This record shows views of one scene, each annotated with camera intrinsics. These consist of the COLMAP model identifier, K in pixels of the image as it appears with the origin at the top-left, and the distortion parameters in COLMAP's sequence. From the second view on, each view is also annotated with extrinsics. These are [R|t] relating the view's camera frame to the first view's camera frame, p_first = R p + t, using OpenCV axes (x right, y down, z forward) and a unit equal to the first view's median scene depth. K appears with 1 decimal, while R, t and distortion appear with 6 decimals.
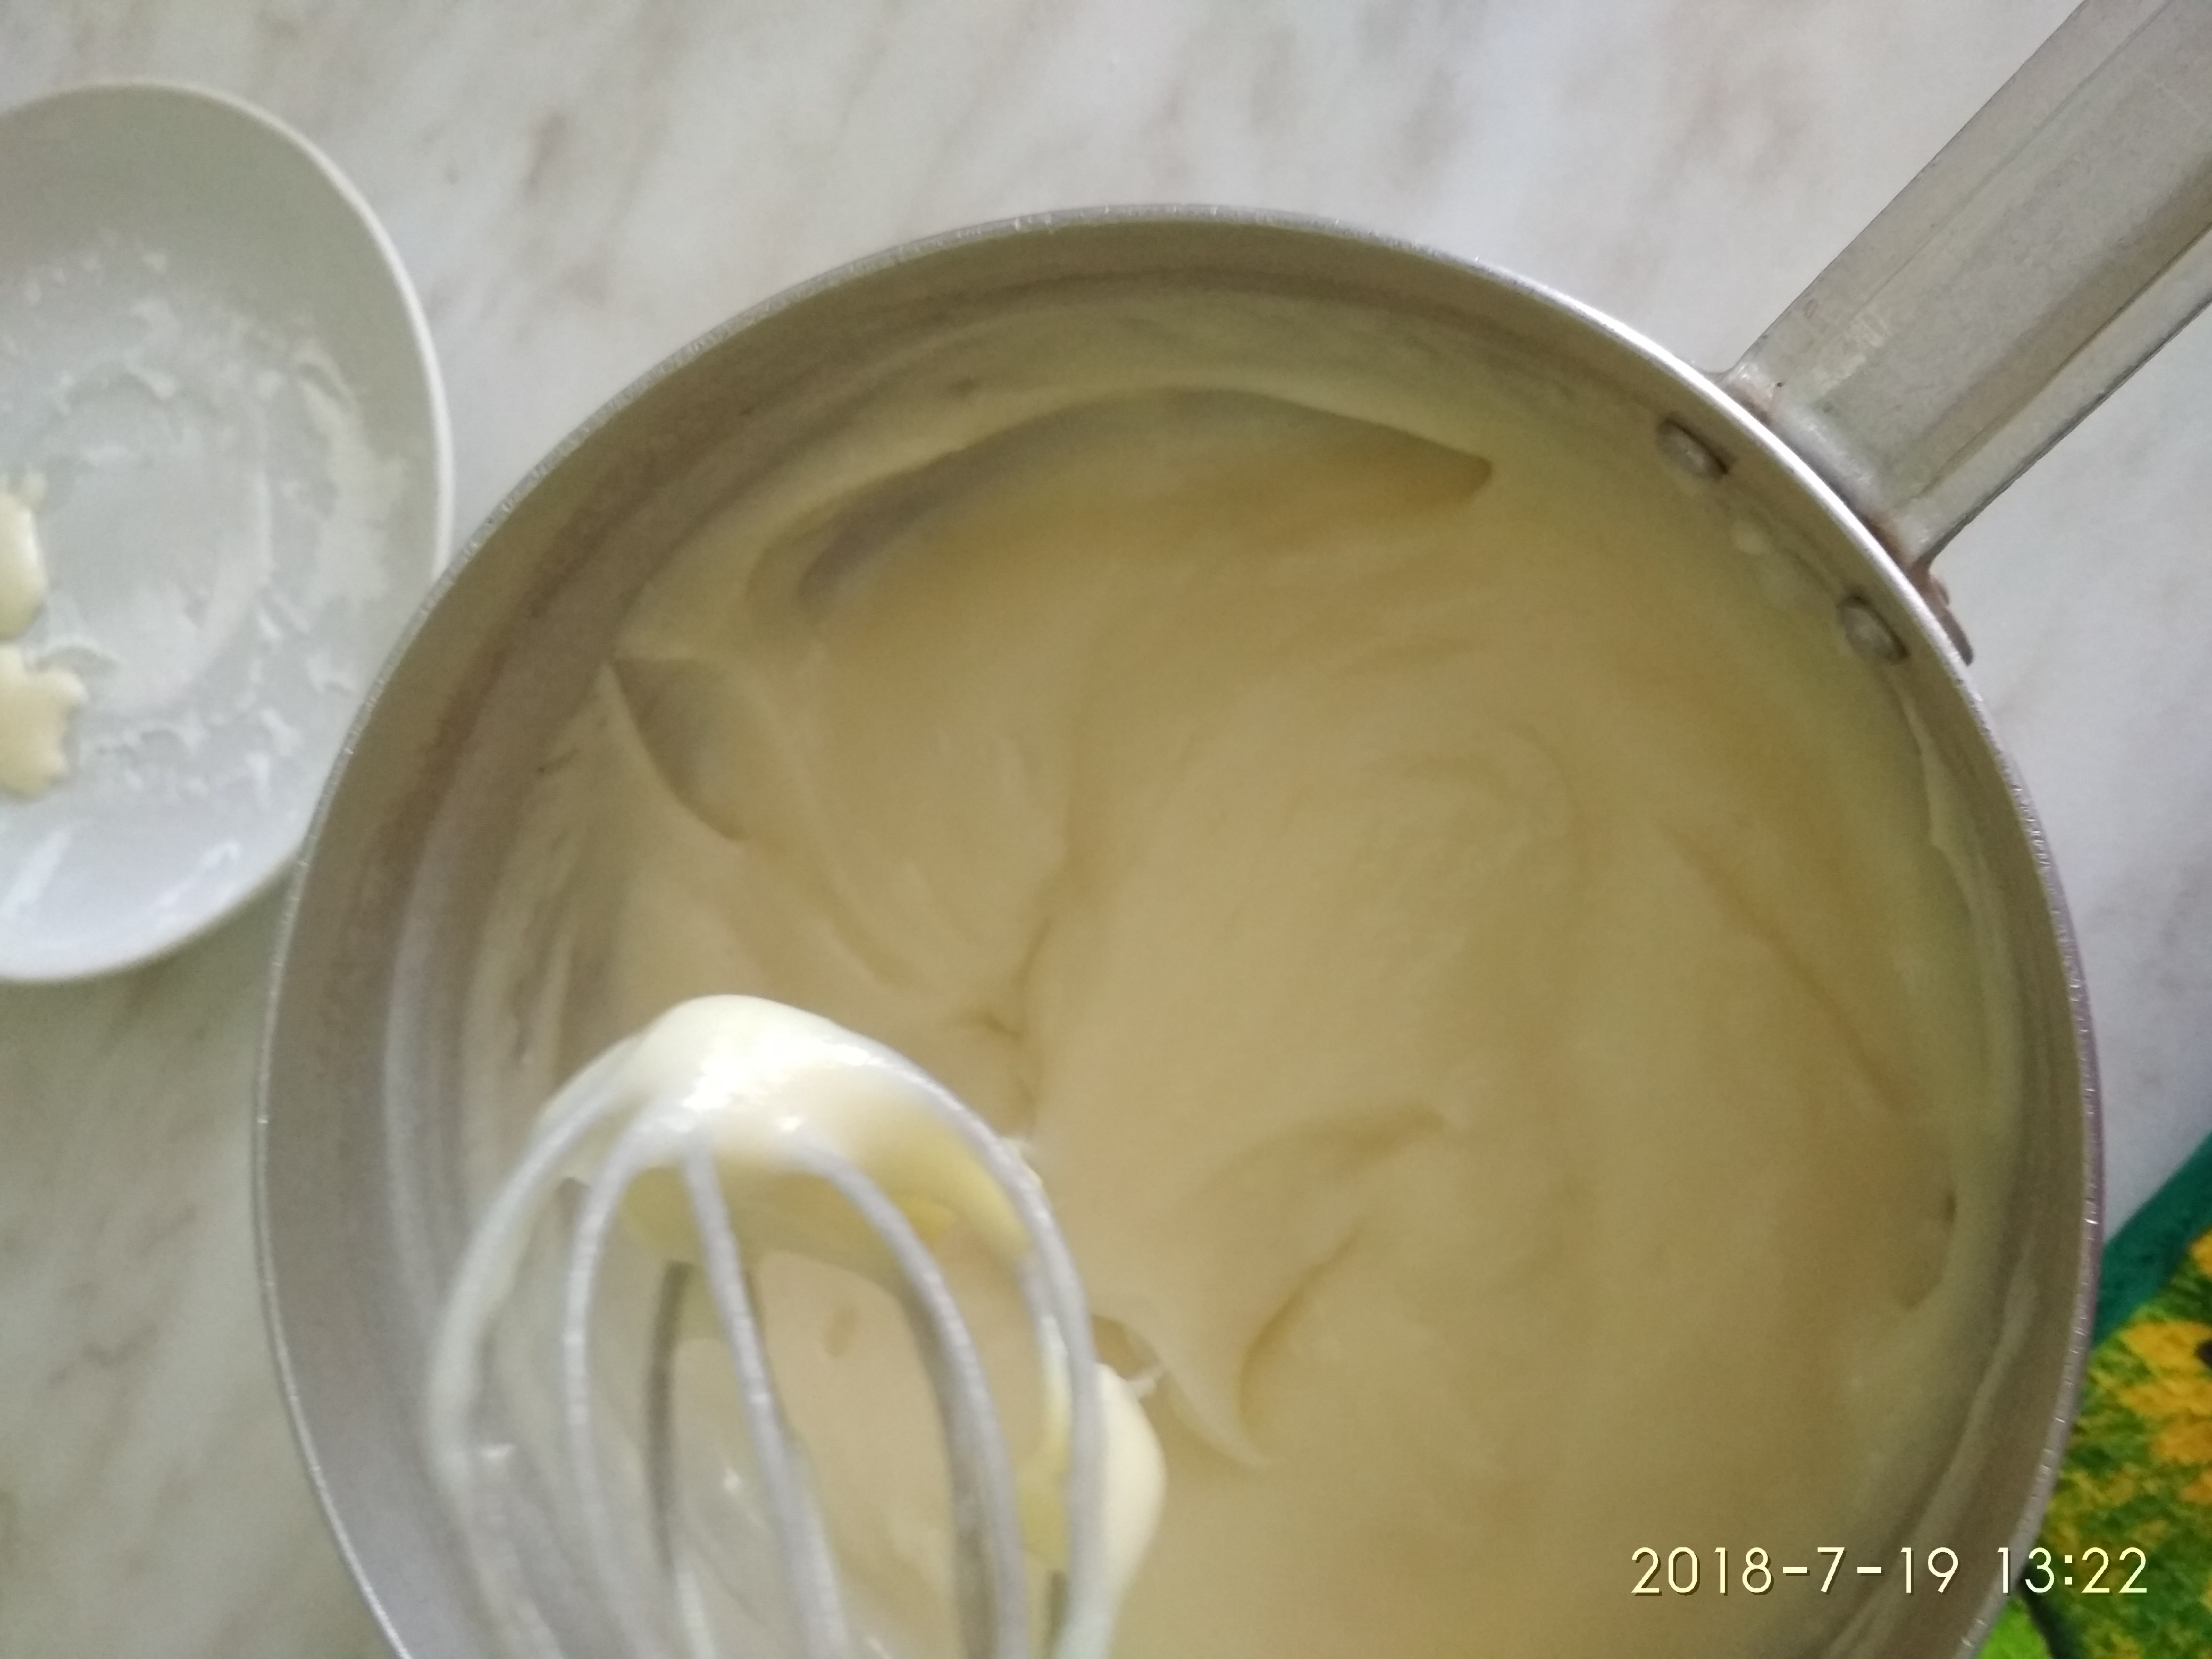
lens RADIAL K [[2161.8, 0, 1106.0], [0, 2161.8, 829.5], [0, 0, 1]] dist [-0.077111, -0.119510]
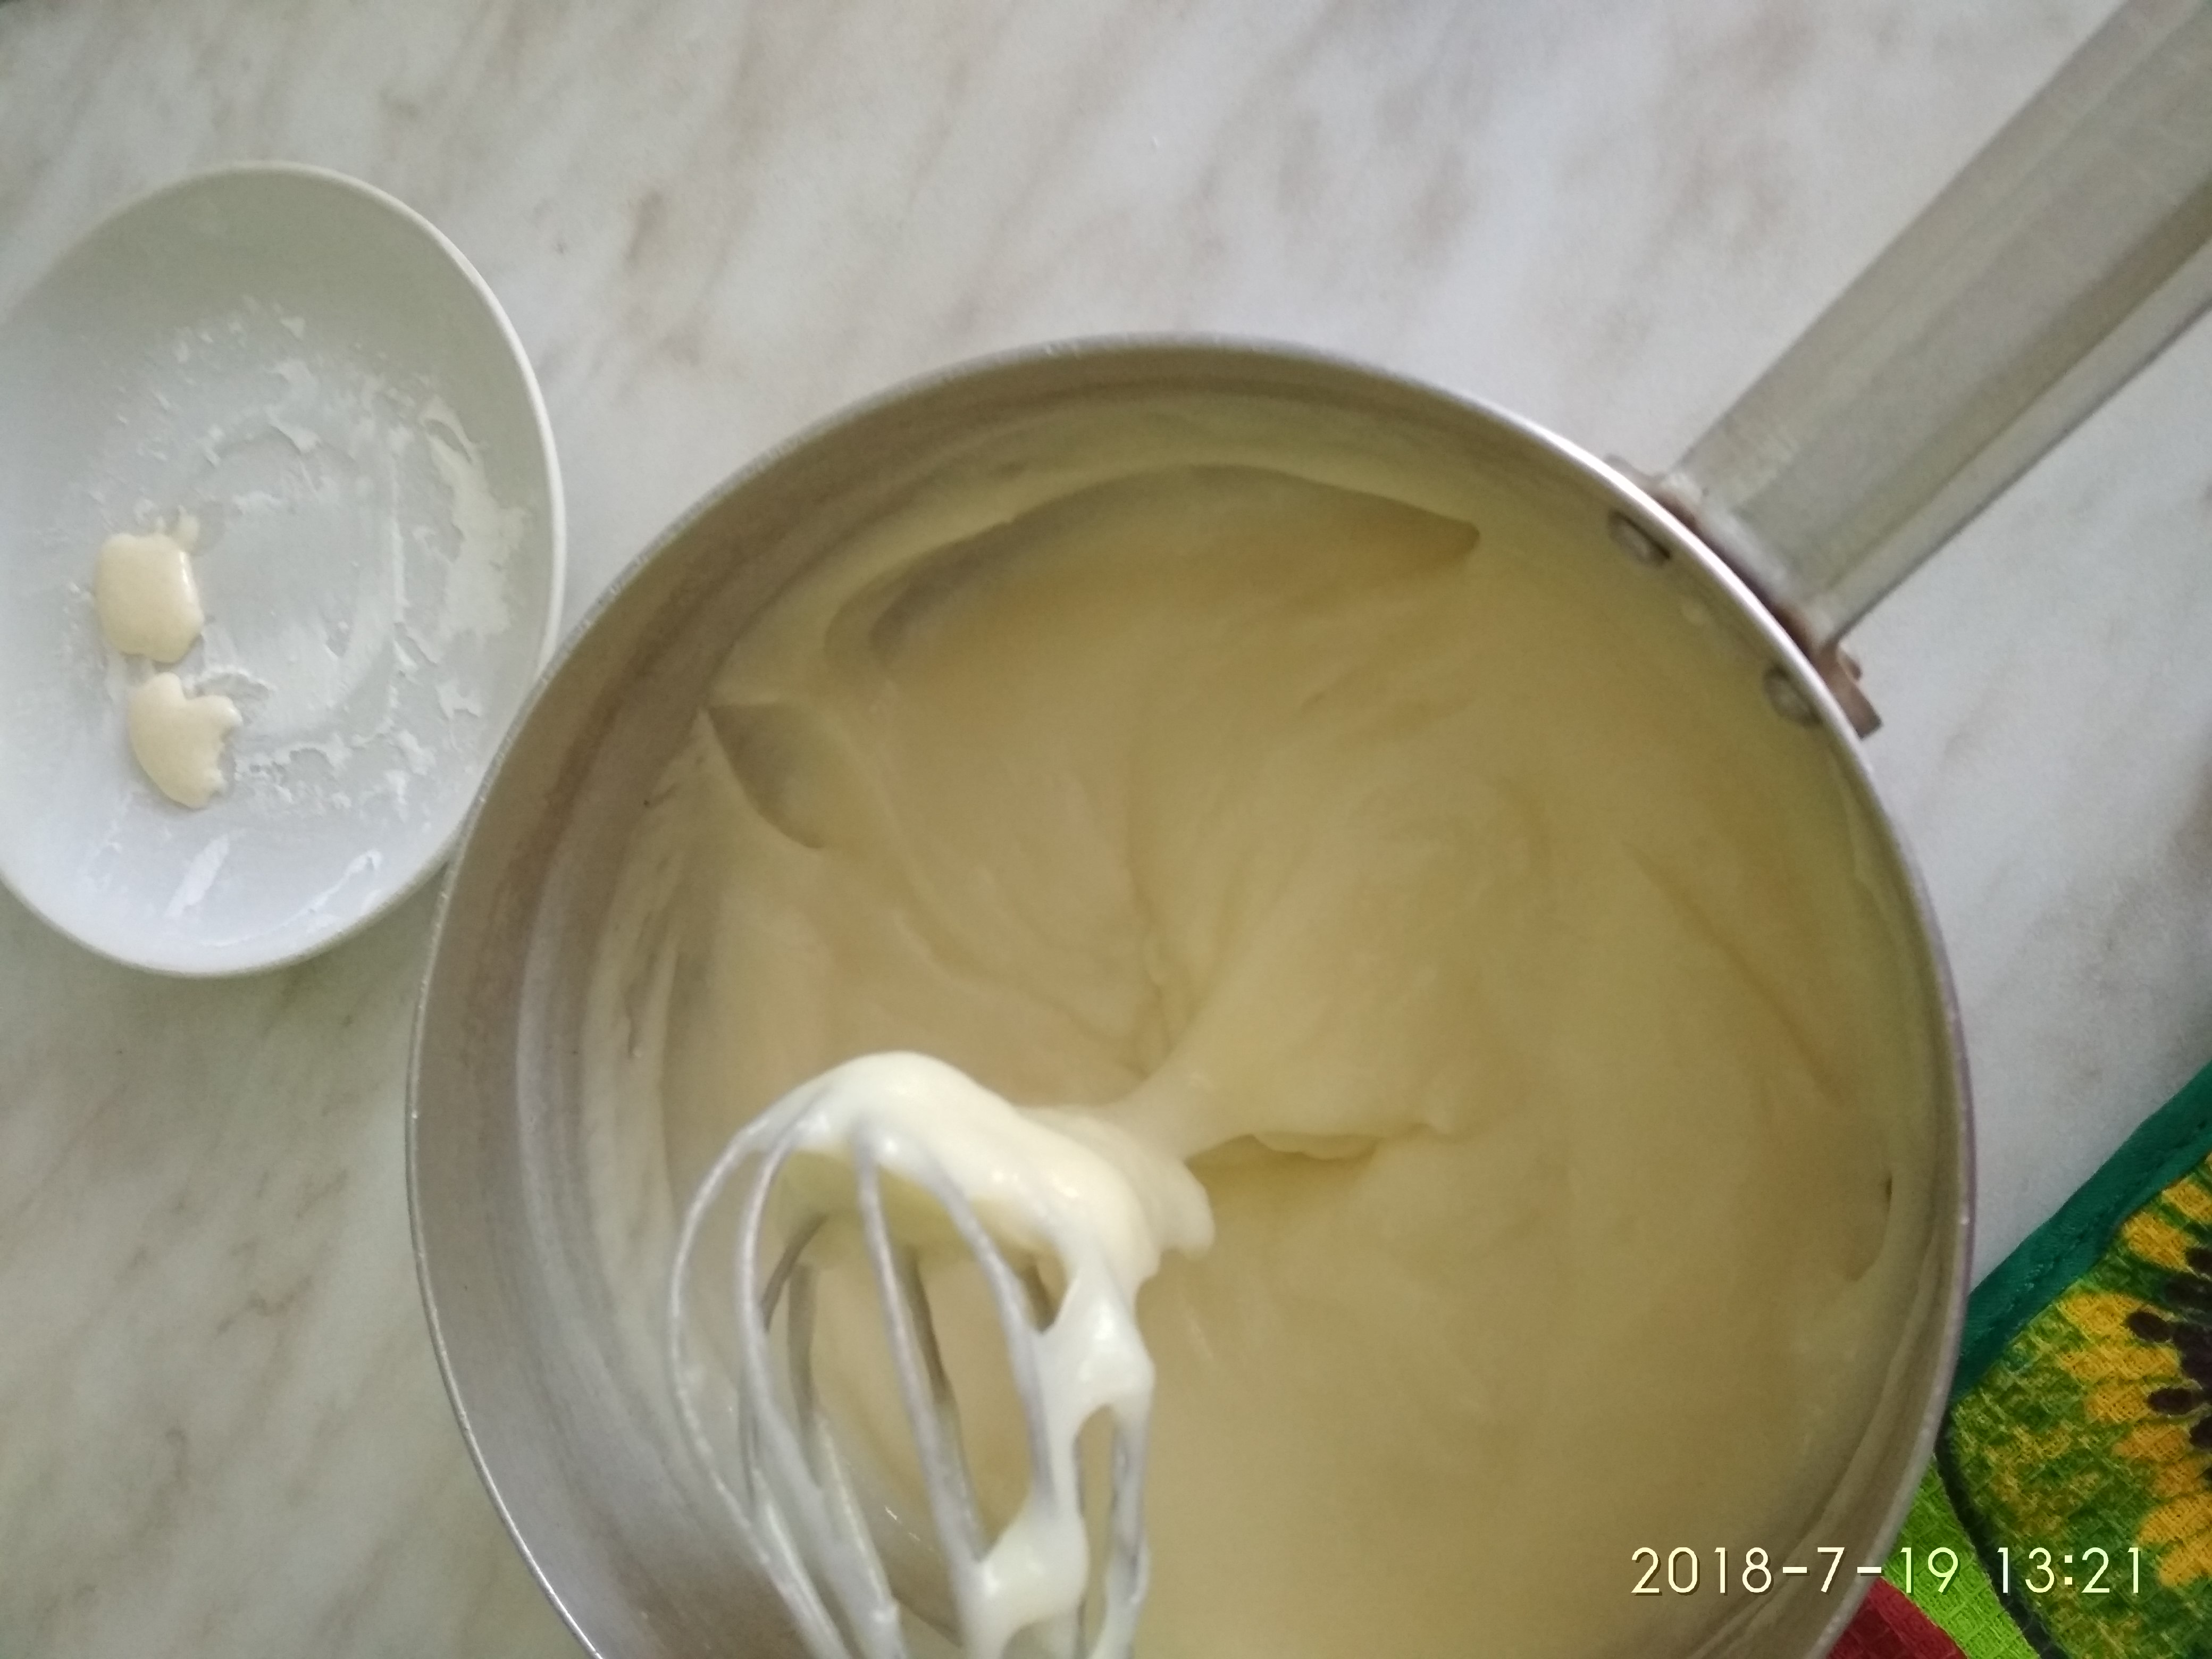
lens RADIAL K [[2161.8, 0, 1106.0], [0, 2161.8, 829.5], [0, 0, 1]] dist [-0.077111, -0.119510]
pose [[0.998787, -0.002085, -0.049192, 0.036681], [0.003655, 0.999486, 0.031854, -0.047905], [0.049100, -0.031995, 0.998281, -0.130875]]
